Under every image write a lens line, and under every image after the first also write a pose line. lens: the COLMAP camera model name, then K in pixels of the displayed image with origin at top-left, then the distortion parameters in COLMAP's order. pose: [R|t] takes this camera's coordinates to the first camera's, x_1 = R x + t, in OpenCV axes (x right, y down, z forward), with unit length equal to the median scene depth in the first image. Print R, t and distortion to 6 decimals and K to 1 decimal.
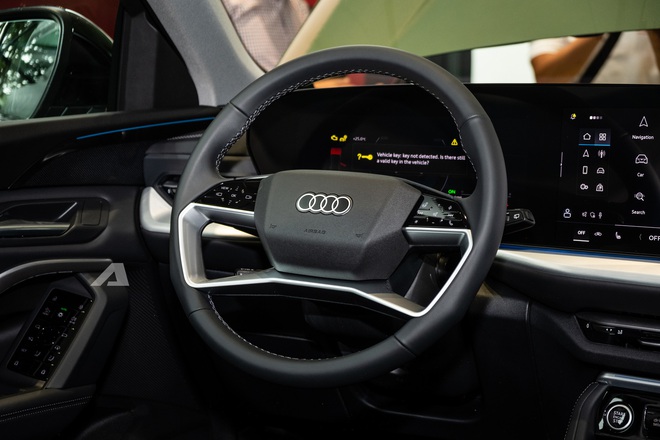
lens RADIAL K [[1263.8, 0, 332.2], [0, 1263.8, 223.2], [0, 0, 1]] dist [0.044296, 0.000000]
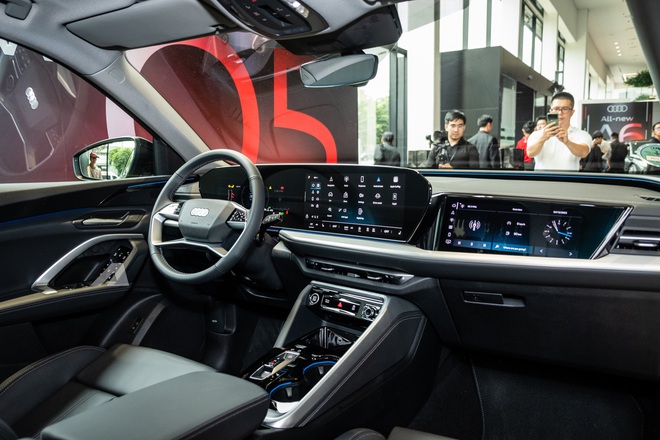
lens RADIAL K [[509.1, 0, 326.8], [0, 509.1, 225.9], [0, 0, 1]] dist [-0.028984, 0.022142]
pose [[0.995677, 0.003165, -0.092828, 0.326472], [-0.002578, 0.999976, 0.006437, 0.004723], [0.092846, -0.006170, 0.995661, 0.011070]]
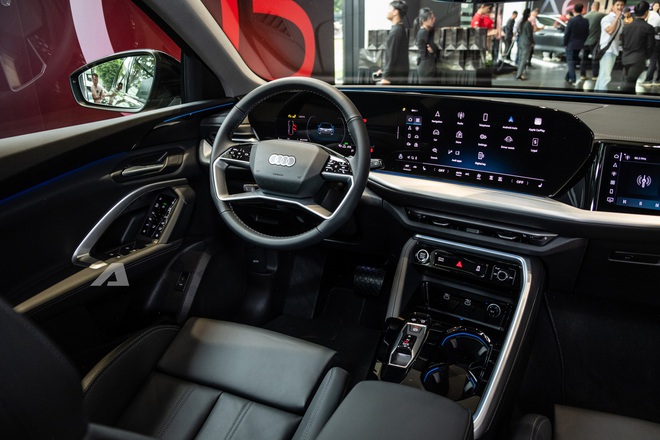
lens RADIAL K [[509.1, 0, 333.5], [0, 509.1, 225.8], [0, 0, 1]] dist [-0.028984, 0.022142]
pose [[0.998683, -0.030072, 0.041578, 0.037206], [0.019222, 0.970521, 0.240250, -0.103847], [-0.047577, -0.239134, 0.969820, 0.164876]]
